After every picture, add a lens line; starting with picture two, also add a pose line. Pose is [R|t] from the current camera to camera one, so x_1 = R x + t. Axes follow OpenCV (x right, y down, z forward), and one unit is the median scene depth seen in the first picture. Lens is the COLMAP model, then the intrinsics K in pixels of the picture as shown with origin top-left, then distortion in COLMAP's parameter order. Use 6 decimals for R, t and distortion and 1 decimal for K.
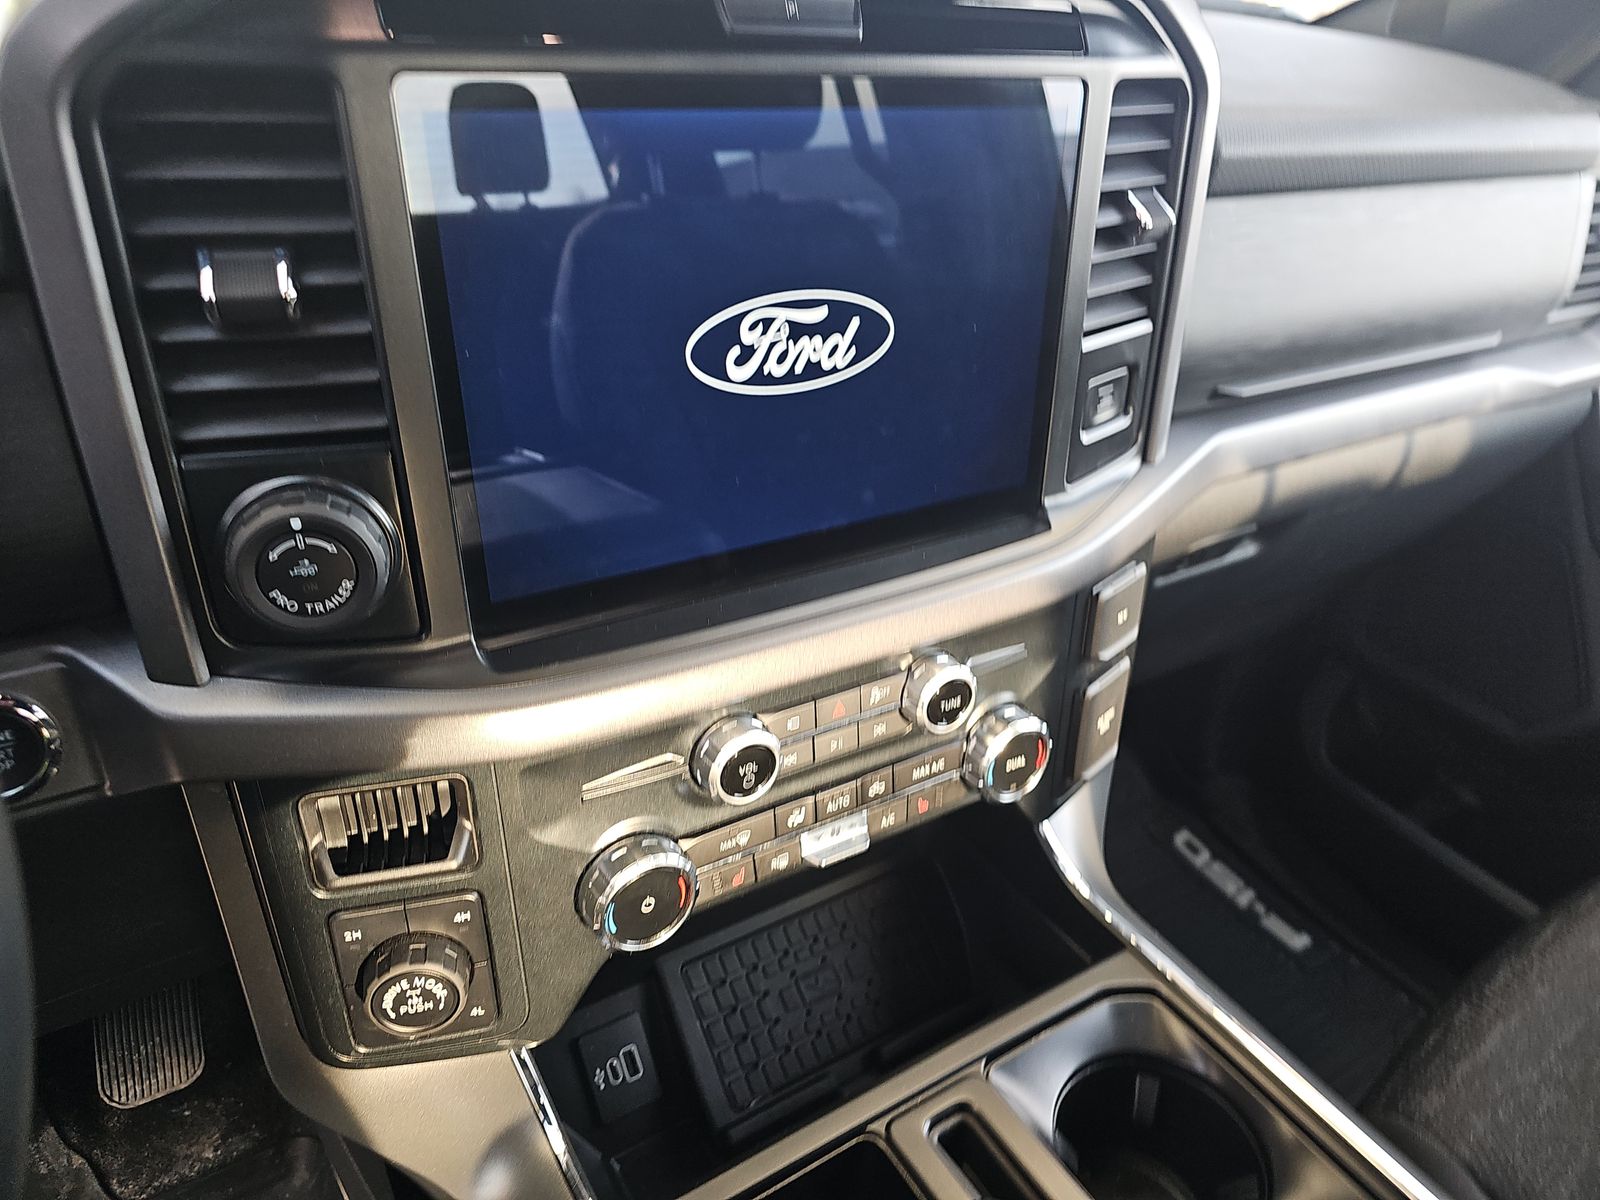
lens RADIAL K [[1040.1, 0, 804.4], [0, 1040.1, 609.6], [0, 0, 1]] dist [0.030313, -0.030625]
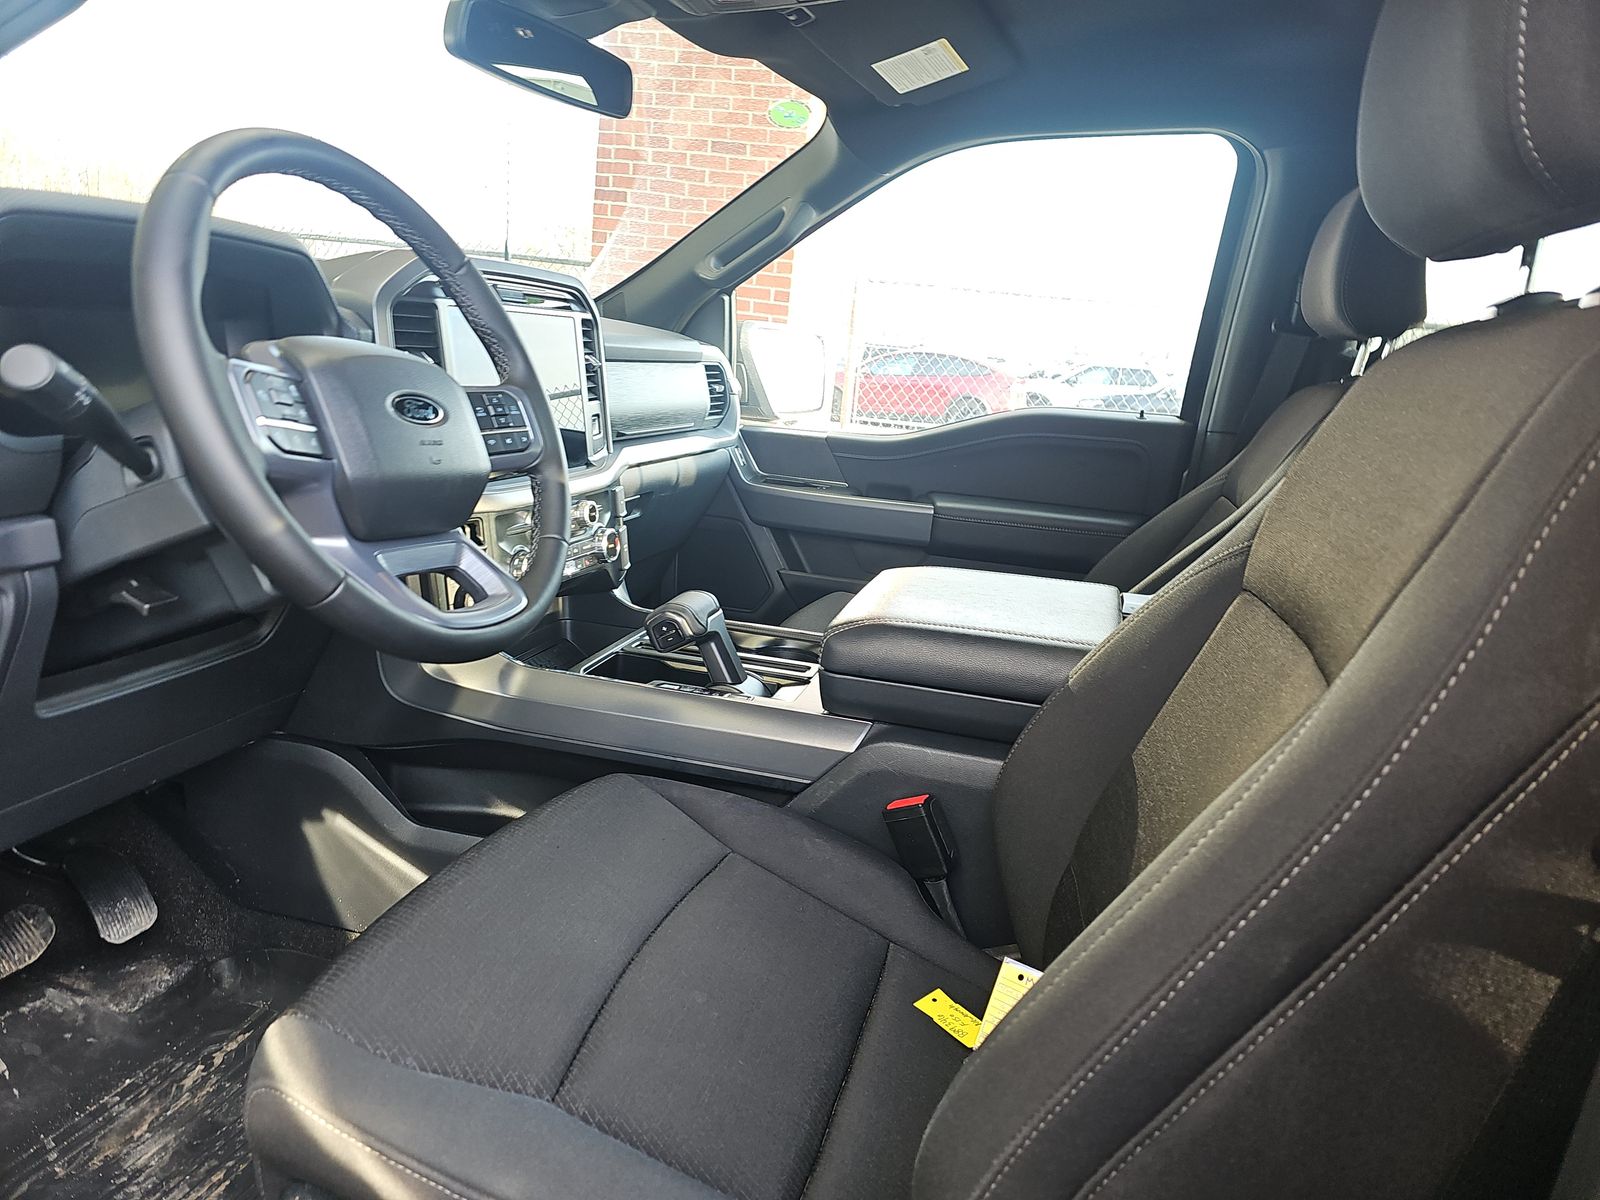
lens RADIAL K [[1040.1, 0, 797.2], [0, 1040.1, 614.7], [0, 0, 1]] dist [0.030313, -0.030625]
pose [[0.740694, -0.171312, 0.649634, -1.246975], [0.329522, 0.935284, -0.129073, 0.834485], [-0.585480, 0.309672, 0.749210, -1.281165]]
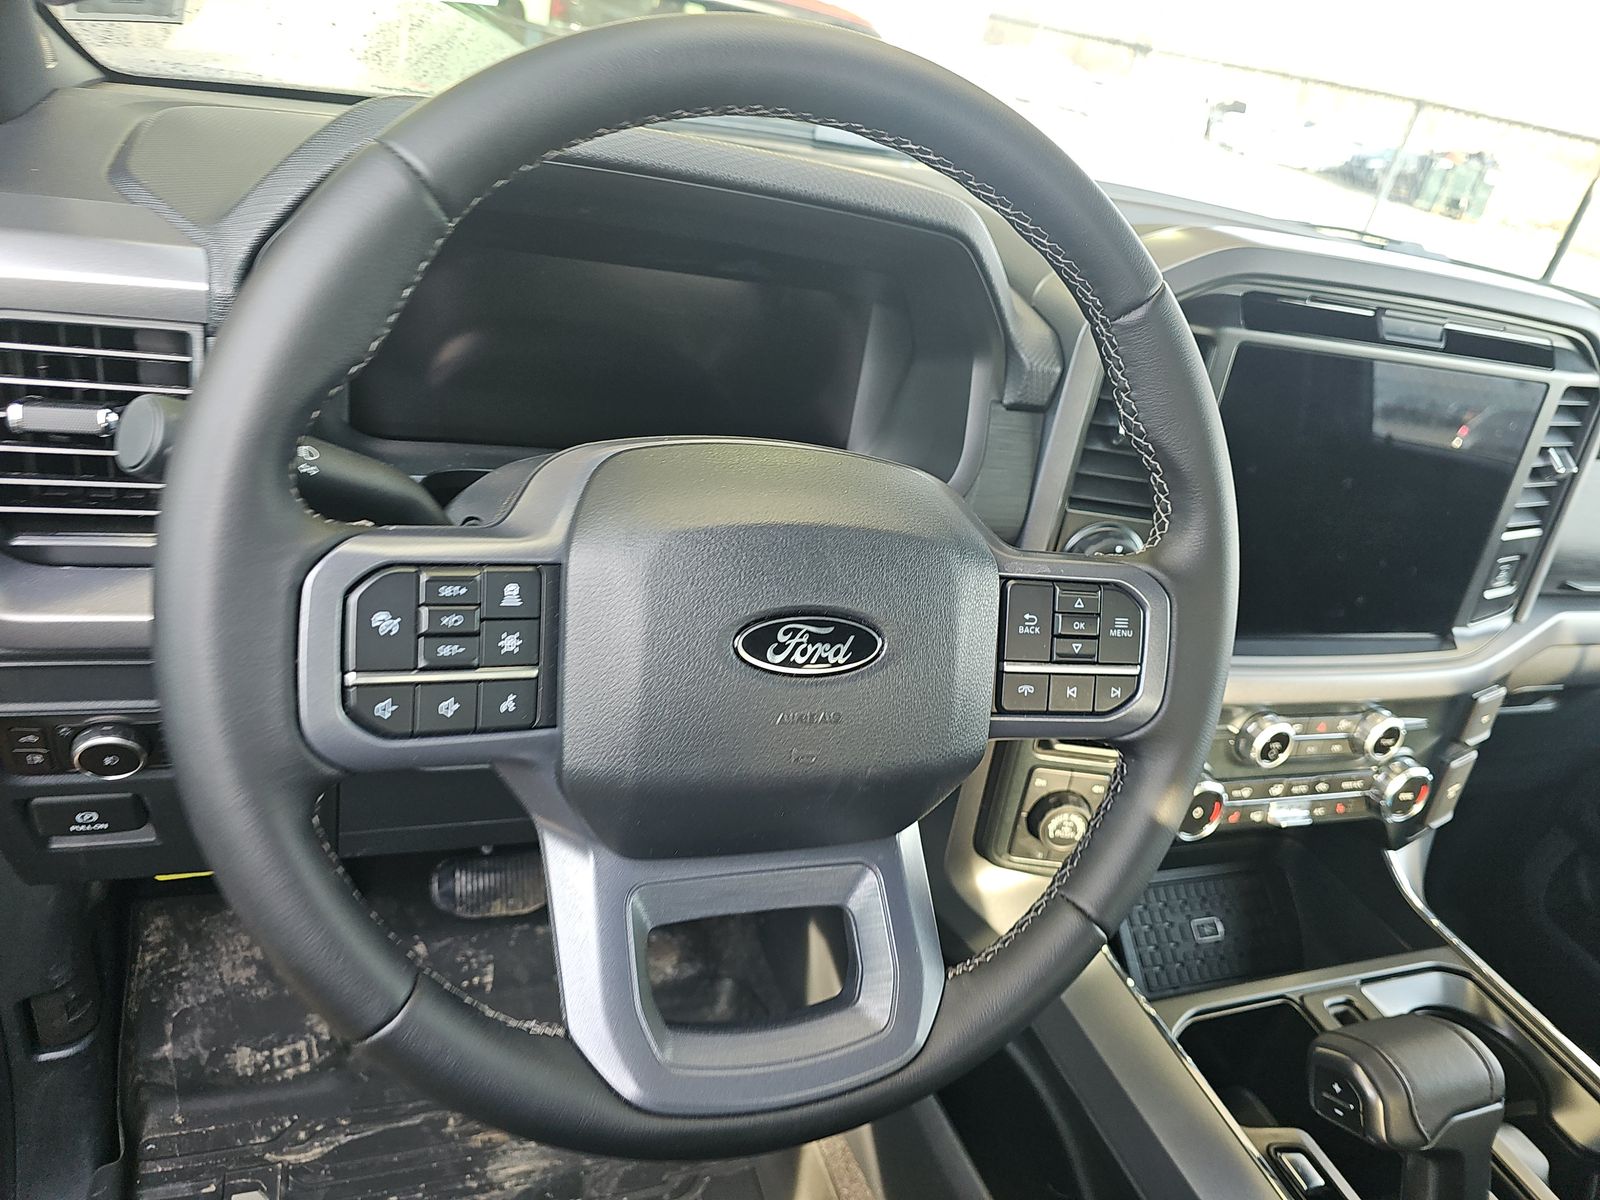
lens RADIAL K [[1040.1, 0, 852.1], [0, 1040.1, 594.6], [0, 0, 1]] dist [0.030313, -0.030625]
pose [[0.971955, 0.214800, -0.095732, -0.495172], [-0.223295, 0.970666, -0.089149, 0.180738], [0.073774, 0.108025, 0.991407, -0.589739]]
